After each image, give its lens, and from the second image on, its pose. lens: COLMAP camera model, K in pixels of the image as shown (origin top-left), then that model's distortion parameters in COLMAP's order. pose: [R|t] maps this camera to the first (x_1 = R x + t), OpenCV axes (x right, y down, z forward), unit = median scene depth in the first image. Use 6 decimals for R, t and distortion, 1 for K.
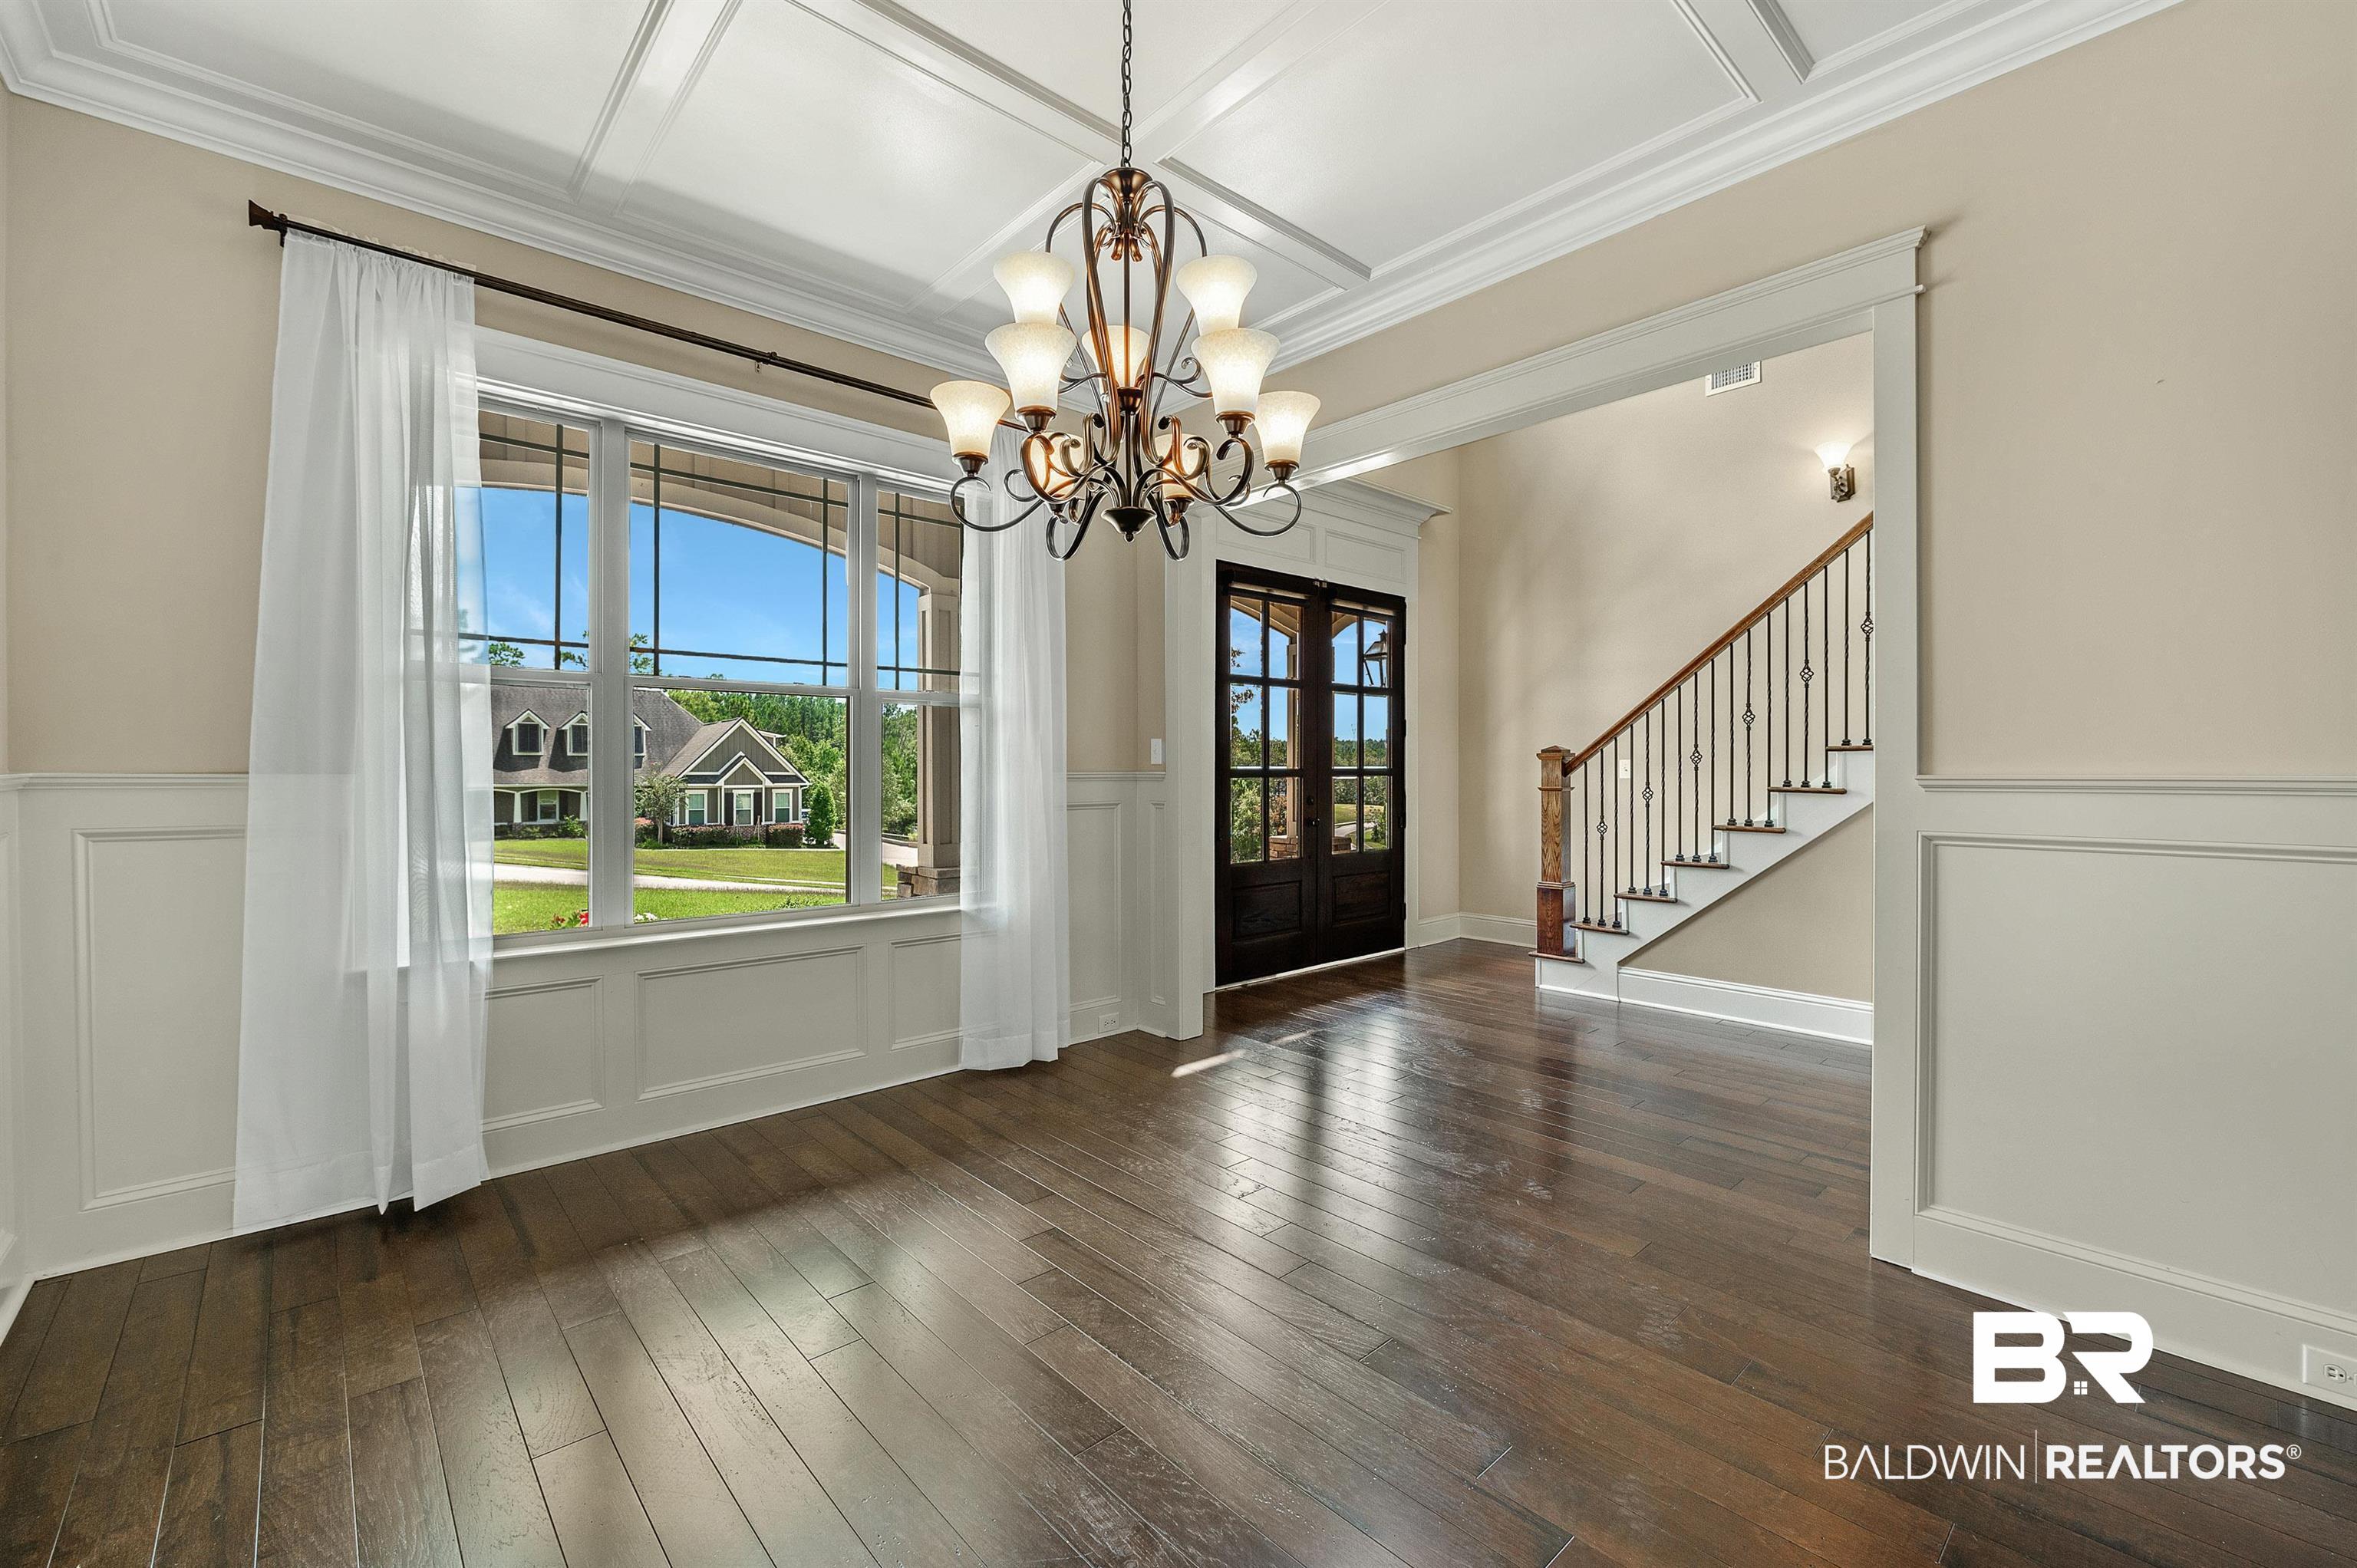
lens RADIAL K [[983.6, 0, 1184.6], [0, 983.6, 780.5], [0, 0, 1]] dist [-0.000163, -0.000051]
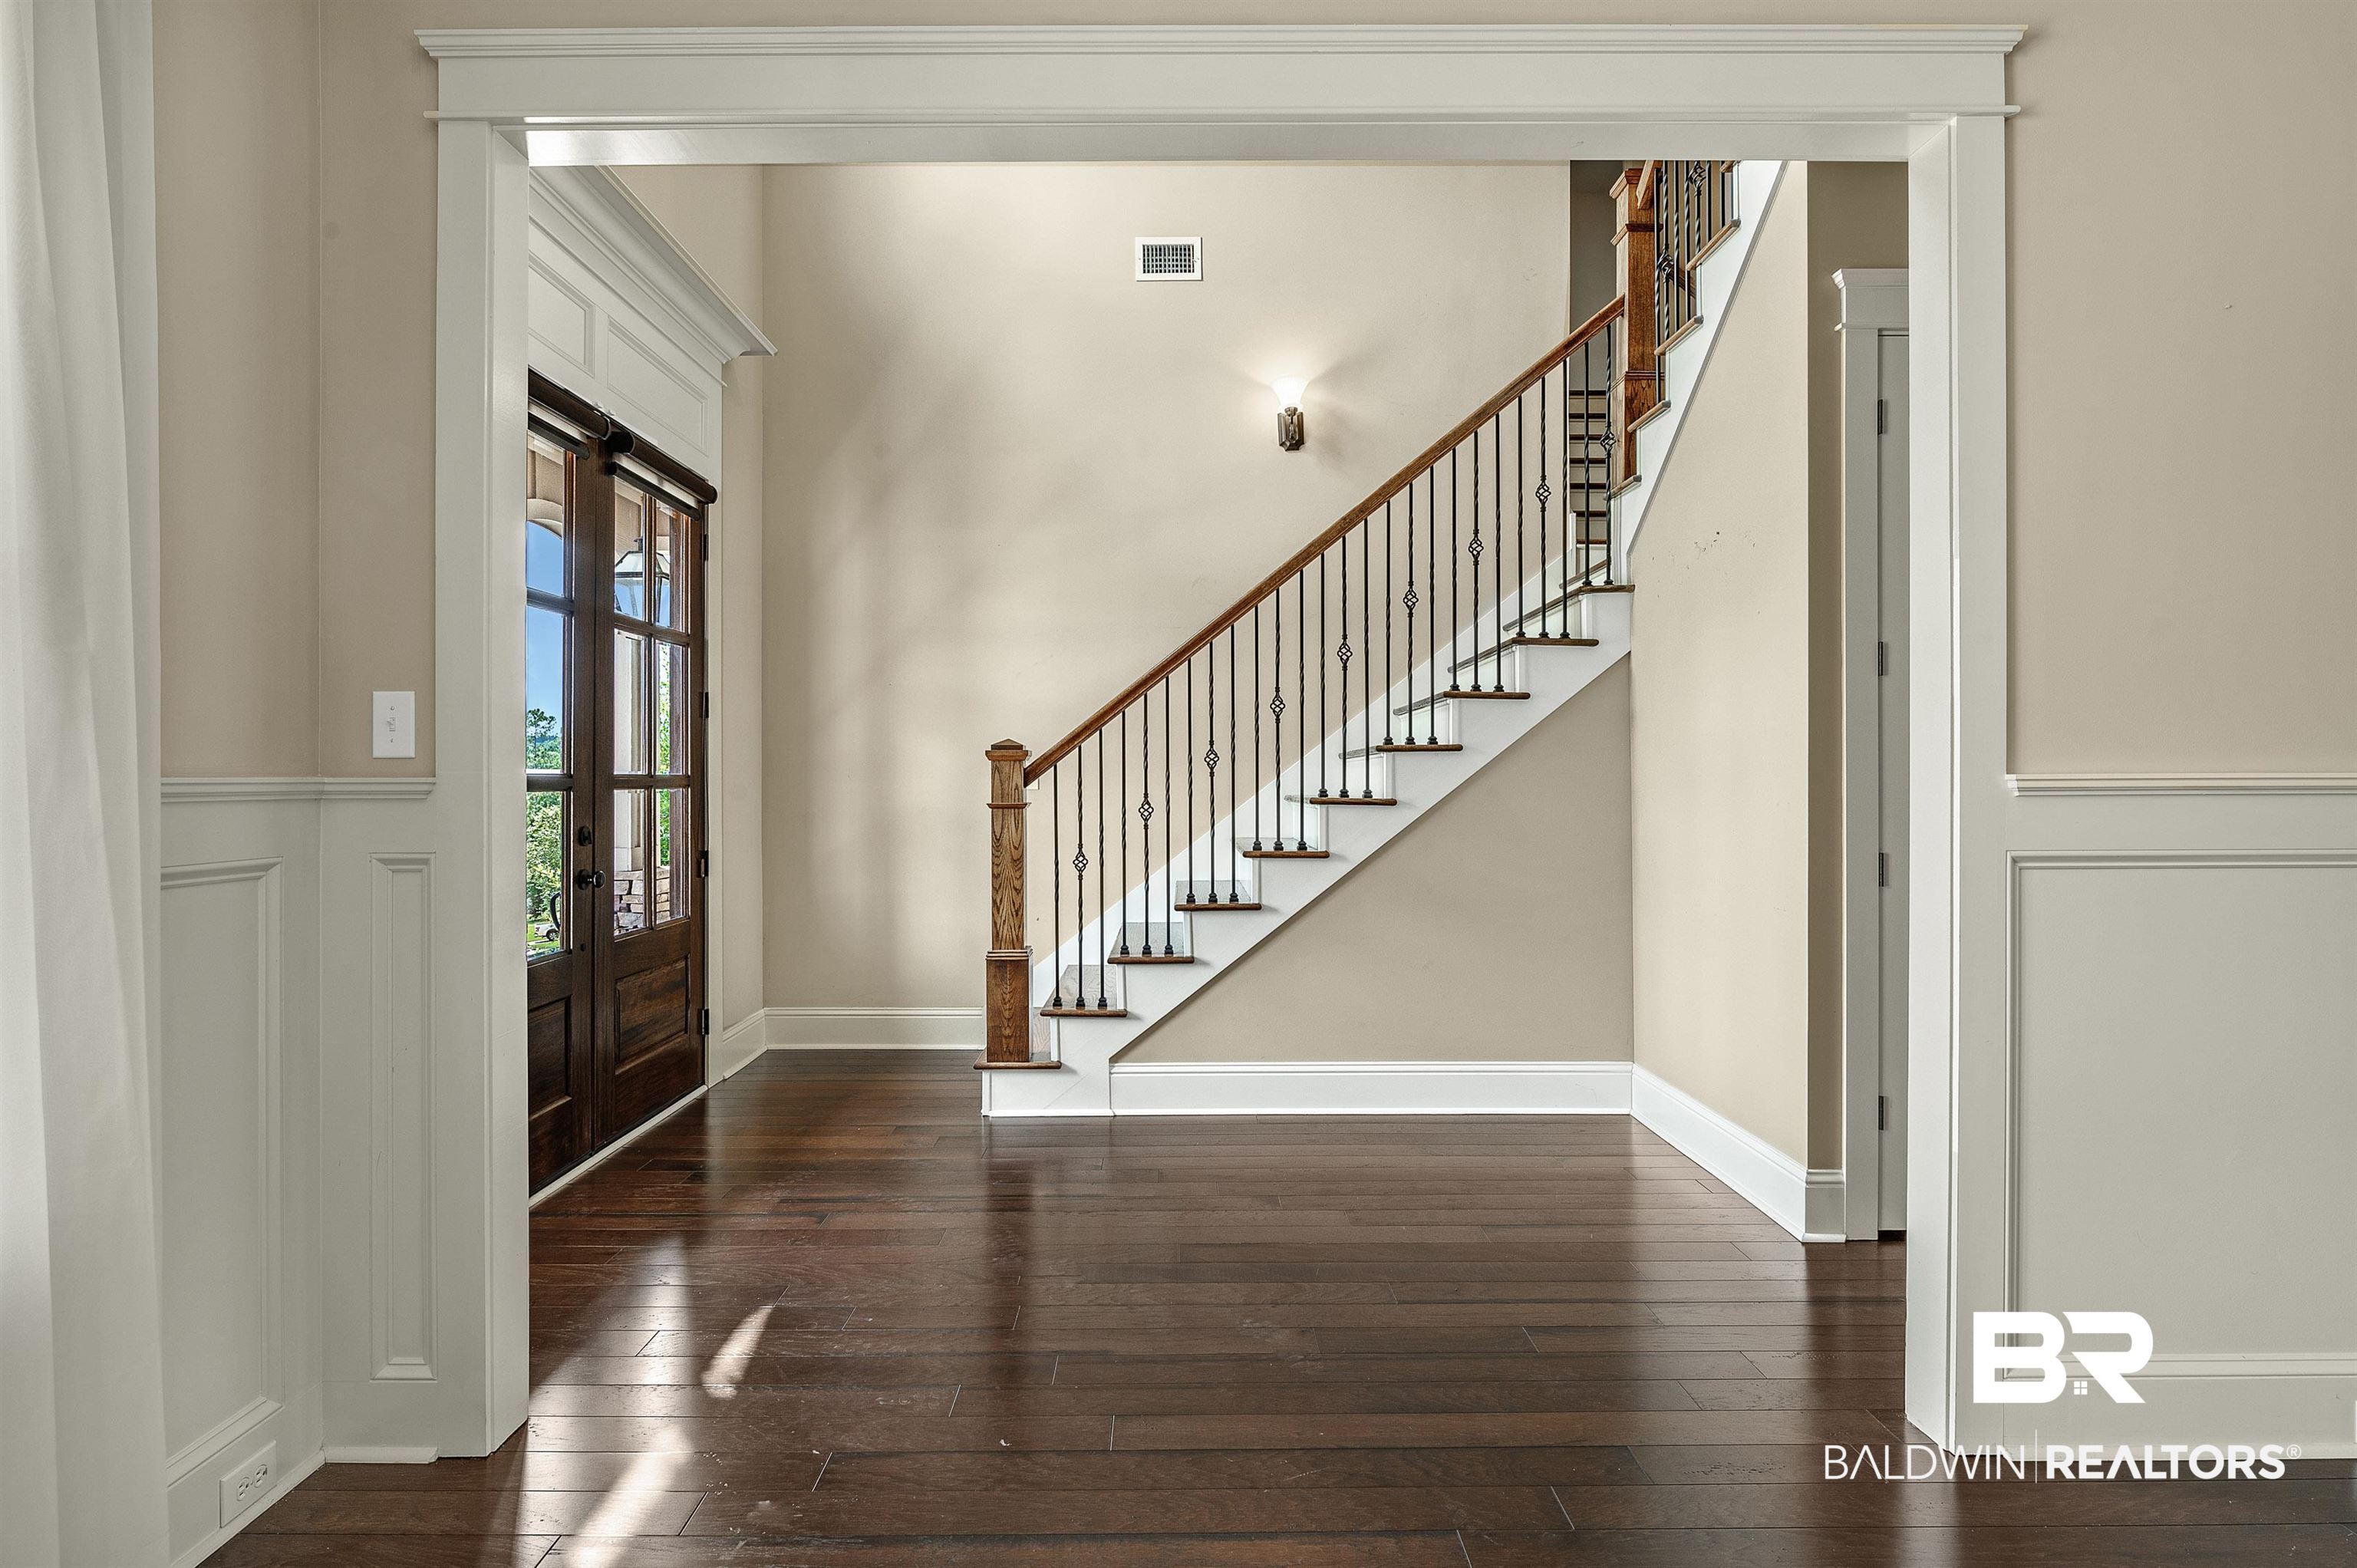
lens RADIAL K [[1221.0, 0, 1180.1], [0, 1221.0, 776.5], [0, 0, 1]] dist [-0.001790, -0.000708]
pose [[0.669705, 0.001189, 0.742627, -0.155456], [0.011618, 0.999860, -0.012077, 0.000239], [-0.742537, 0.016716, 0.669597, 0.391361]]
